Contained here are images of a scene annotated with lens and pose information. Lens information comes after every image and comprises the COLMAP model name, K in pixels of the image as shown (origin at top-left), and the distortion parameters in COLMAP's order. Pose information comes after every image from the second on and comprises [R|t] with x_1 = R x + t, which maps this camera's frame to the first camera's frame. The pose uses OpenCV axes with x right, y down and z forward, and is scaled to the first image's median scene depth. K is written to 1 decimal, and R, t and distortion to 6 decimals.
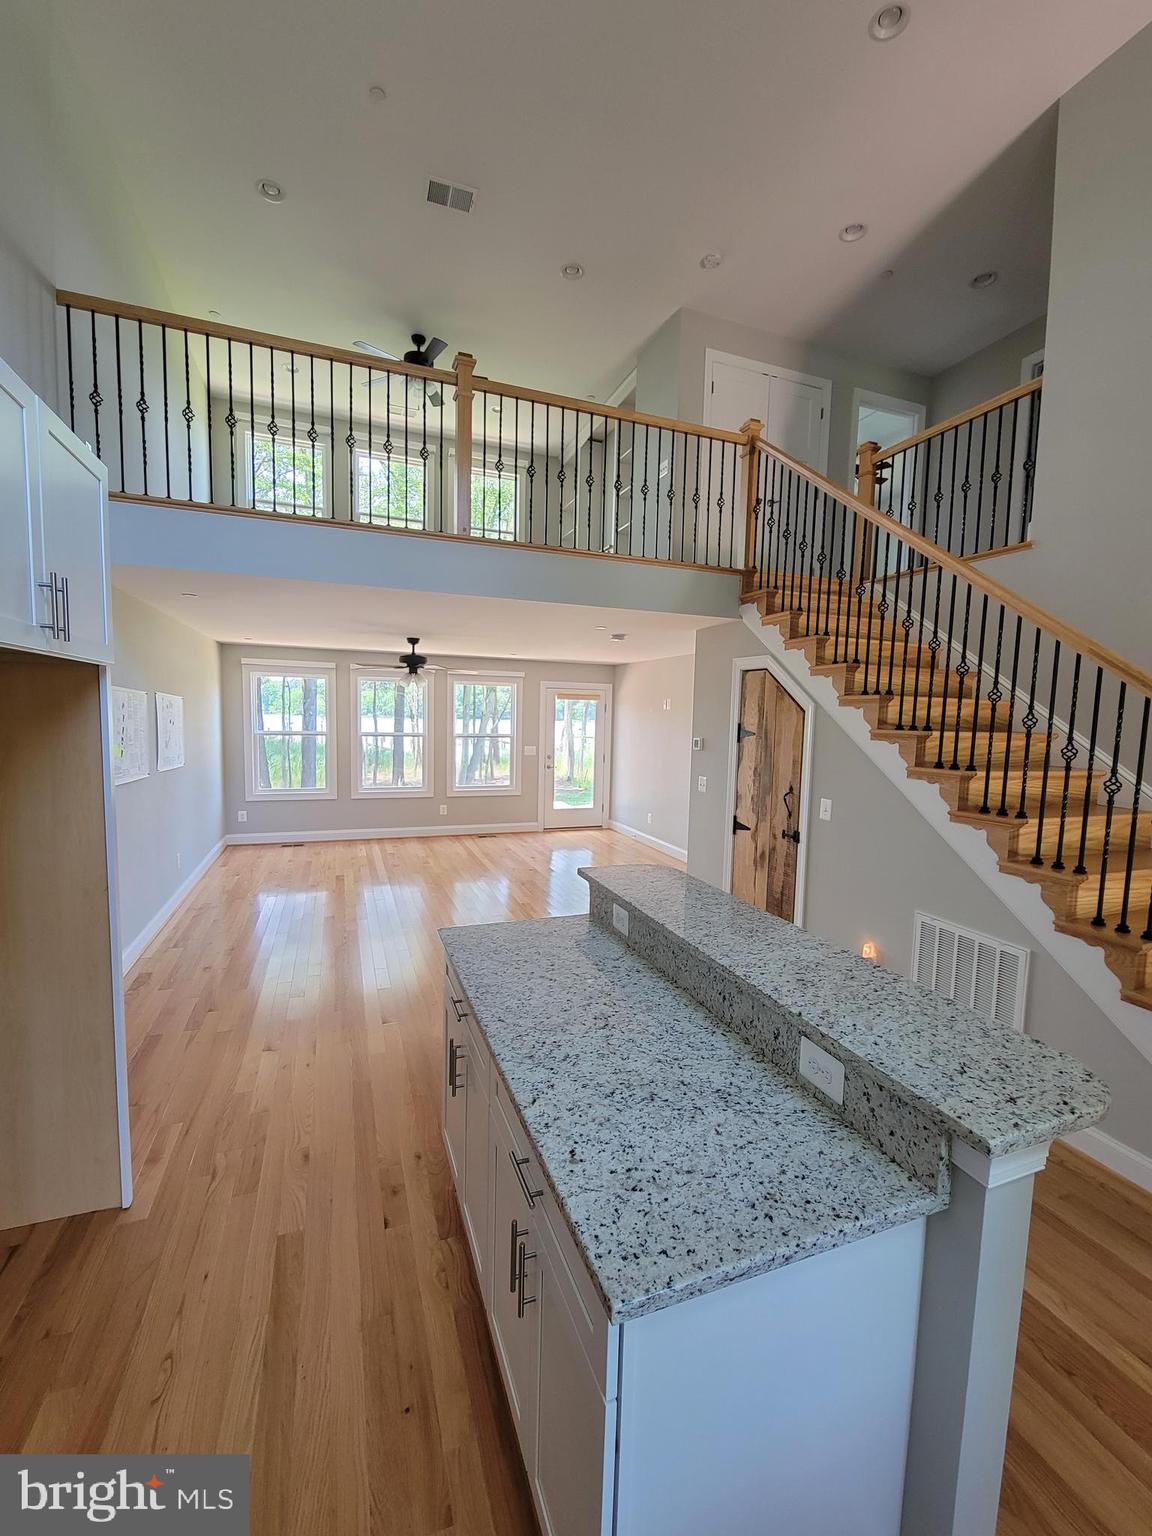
lens RADIAL K [[626.3, 0, 575.4], [0, 626.3, 771.4], [0, 0, 1]] dist [0.002310, 0.000305]
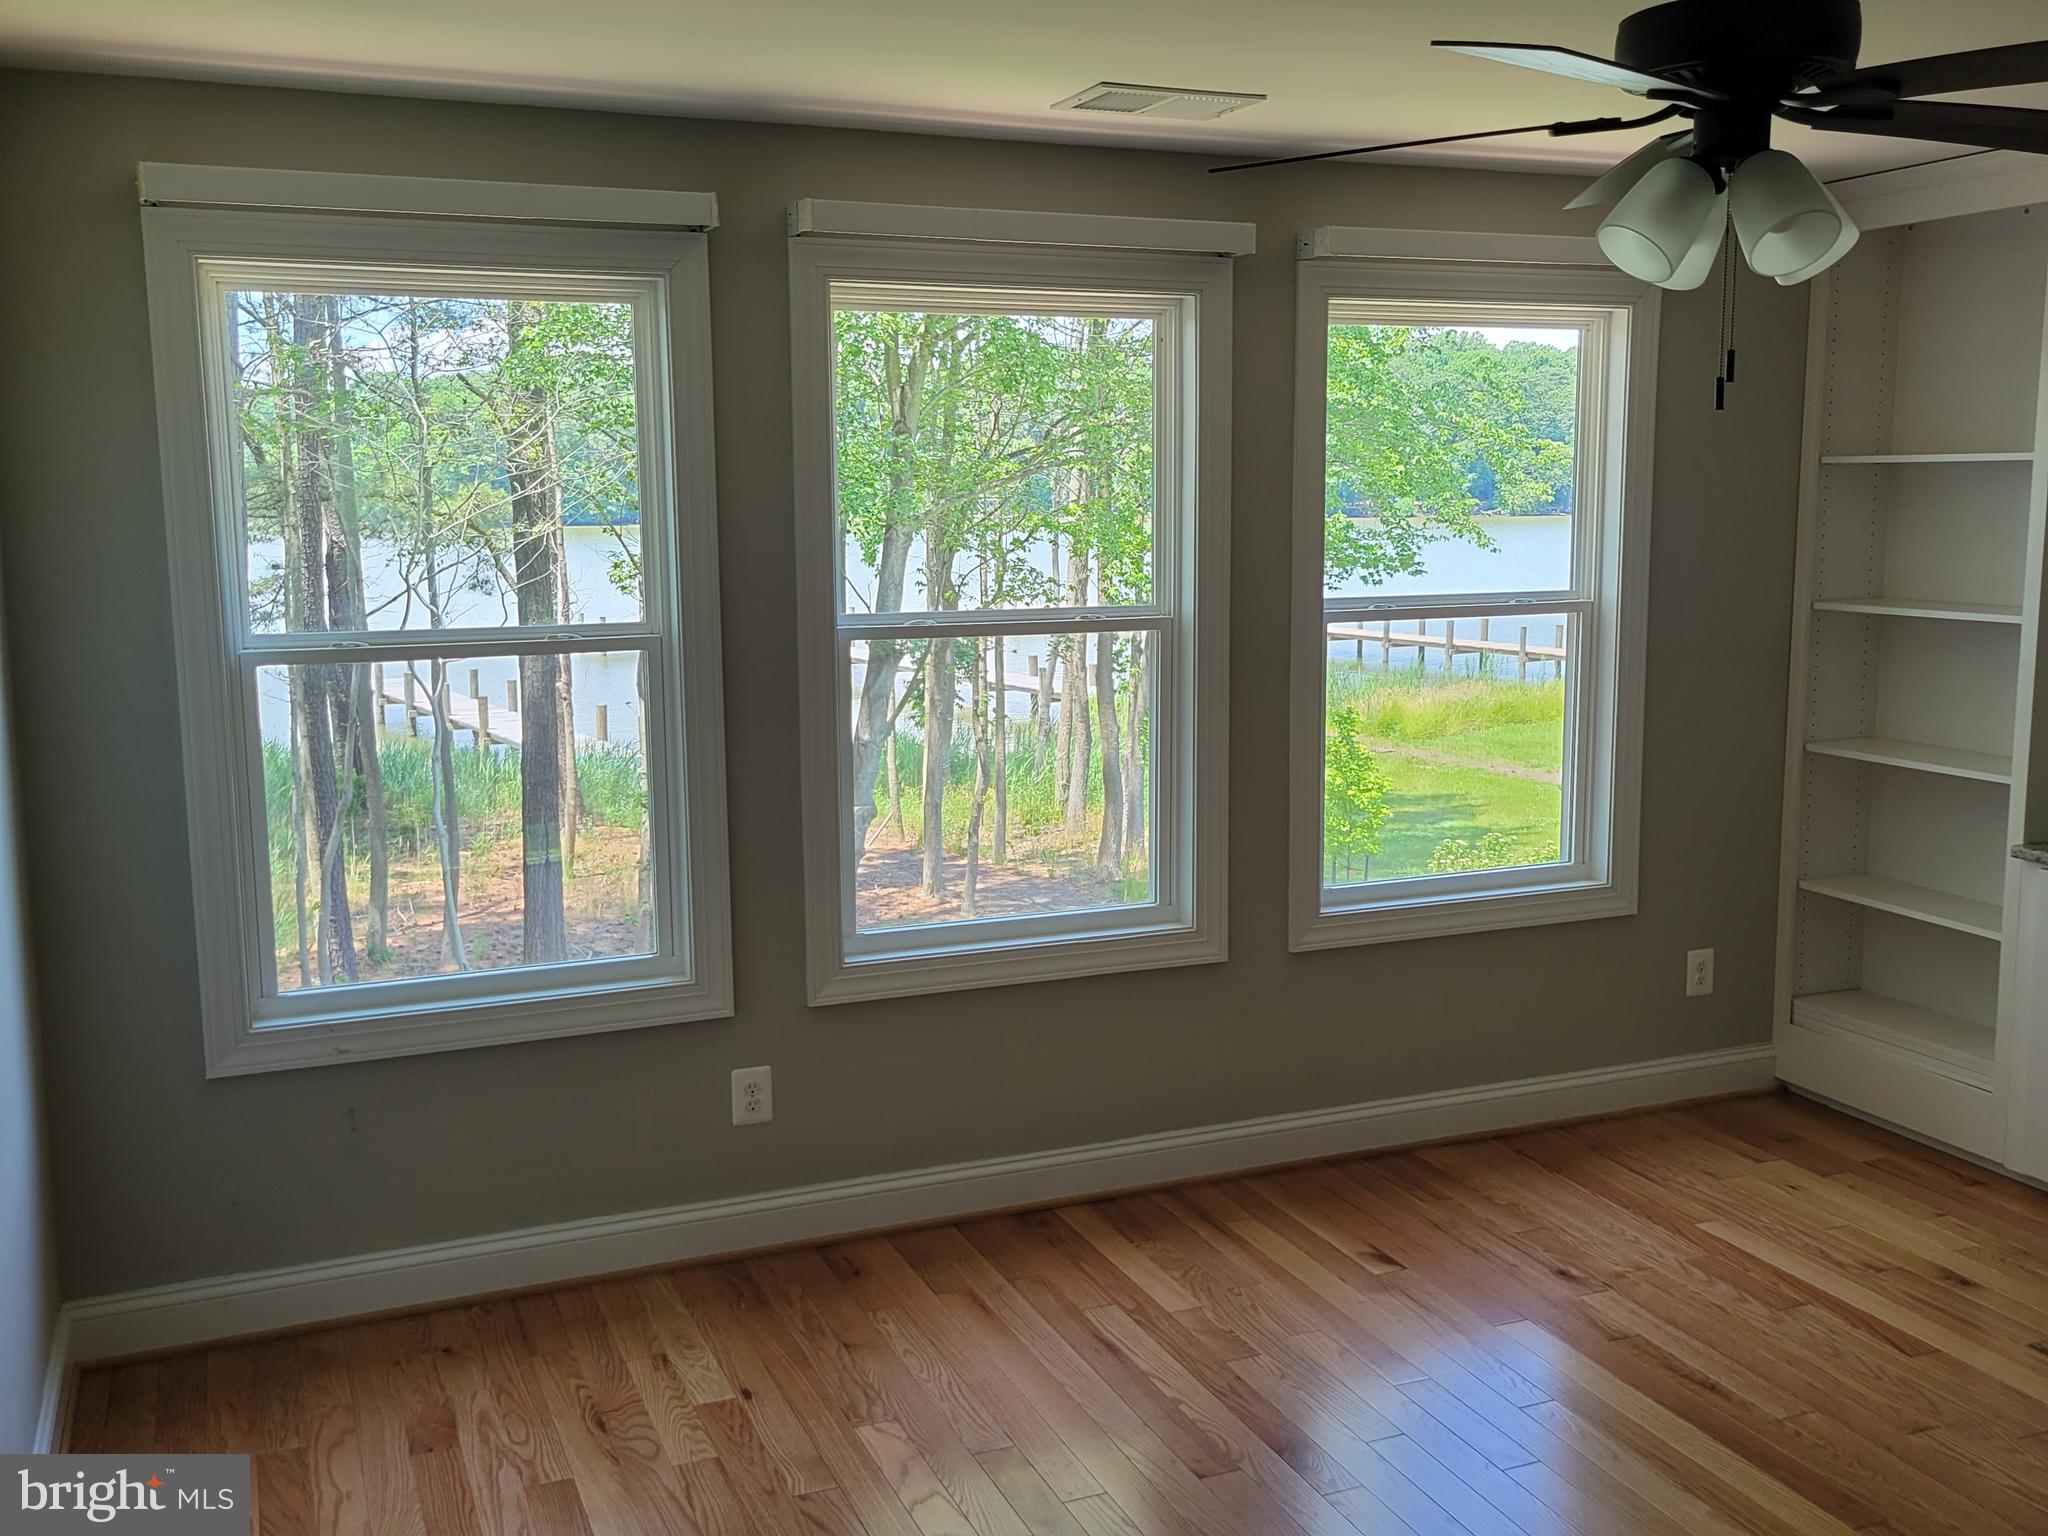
lens RADIAL K [[1925.0, 0, 1036.8], [0, 1925.0, 759.6], [0, 0, 1]] dist [0.044030, 0.000000]
pose [[0.998373, -0.043935, 0.036339, -0.409141], [0.041865, 0.997559, 0.055885, -0.068743], [-0.038705, -0.054273, 0.997776, 0.627615]]
